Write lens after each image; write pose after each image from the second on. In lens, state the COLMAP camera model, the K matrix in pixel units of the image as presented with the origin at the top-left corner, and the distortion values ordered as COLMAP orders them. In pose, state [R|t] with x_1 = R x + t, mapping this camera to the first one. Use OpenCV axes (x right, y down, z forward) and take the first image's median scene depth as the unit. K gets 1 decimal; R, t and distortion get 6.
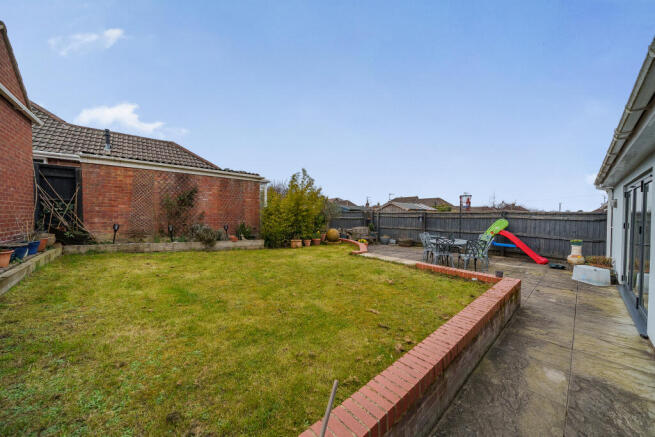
lens RADIAL K [[227.2, 0, 324.3], [0, 227.2, 218.7], [0, 0, 1]] dist [-0.001514, 0.000008]
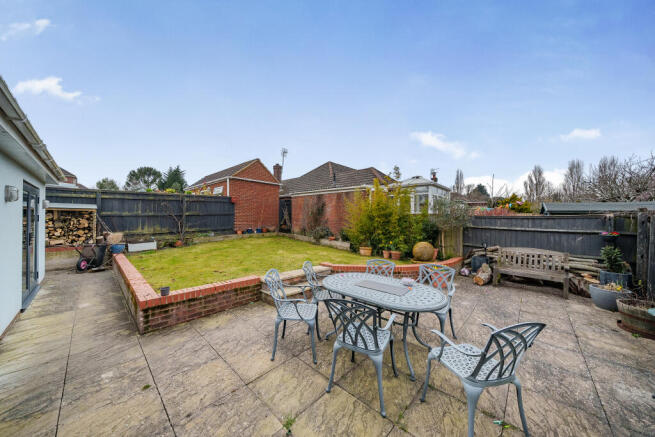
lens RADIAL K [[227.2, 0, 324.3], [0, 227.2, 218.7], [0, 0, 1]] dist [-0.001514, 0.000008]
pose [[0.081290, -0.002517, -0.996687, 1.293137], [-0.033101, 0.999438, -0.005224, -0.025226], [0.996141, 0.033416, 0.081161, 1.187745]]
